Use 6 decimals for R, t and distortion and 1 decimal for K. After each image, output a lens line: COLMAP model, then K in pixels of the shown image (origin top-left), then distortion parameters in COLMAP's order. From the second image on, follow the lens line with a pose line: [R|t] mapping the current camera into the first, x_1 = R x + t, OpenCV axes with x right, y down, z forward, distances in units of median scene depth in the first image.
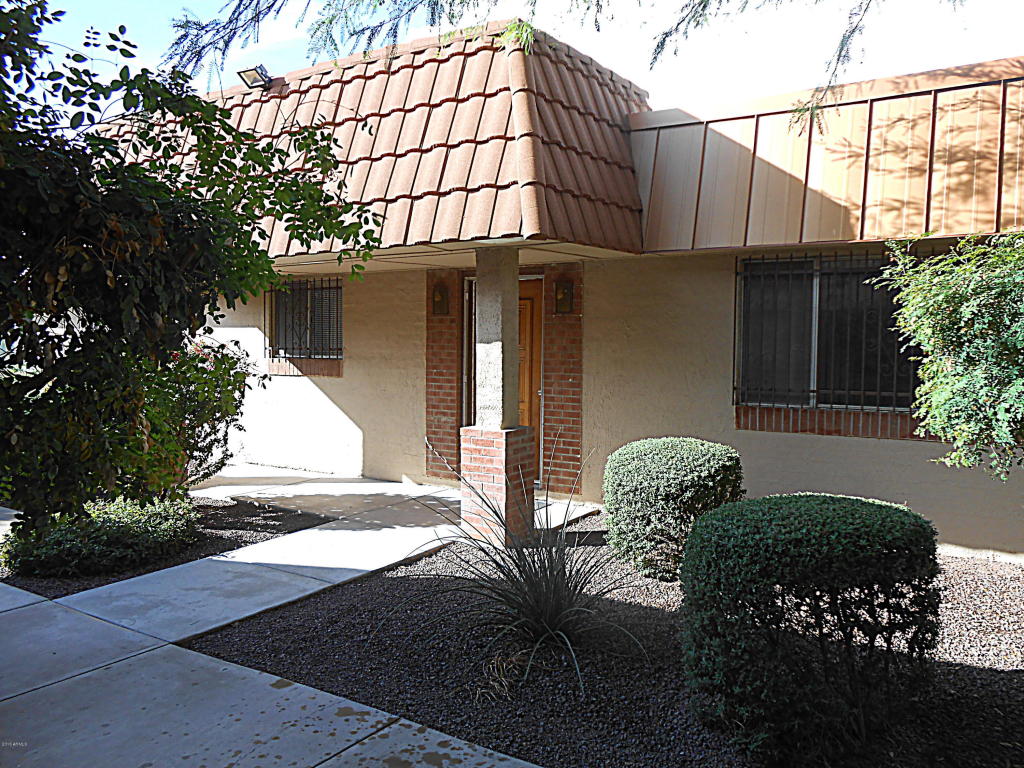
lens RADIAL K [[800.4, 0, 512.0], [0, 800.4, 384.0], [0, 0, 1]] dist [0.065284, -0.001878]
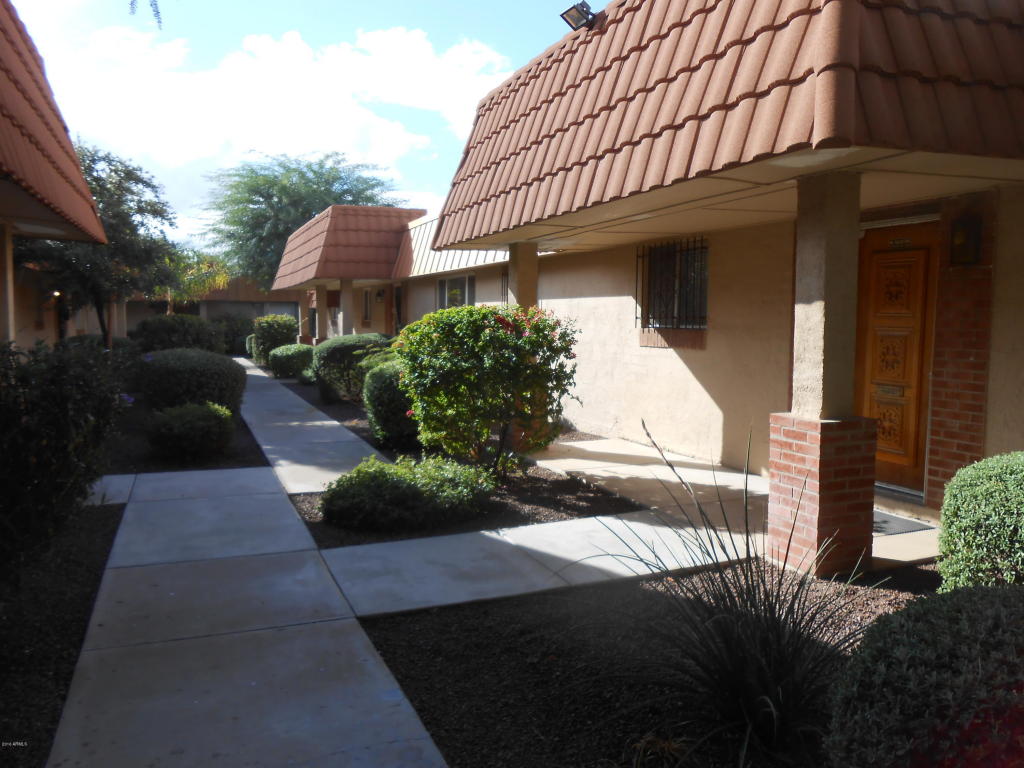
lens RADIAL K [[818.6, 0, 512.8], [0, 818.6, 377.4], [0, 0, 1]] dist [-0.004829, 0.059507]
pose [[0.839771, 0.042941, -0.541240, 0.153940], [-0.033689, 0.999068, 0.026993, 0.007205], [0.541894, -0.004434, 0.840435, 0.204232]]
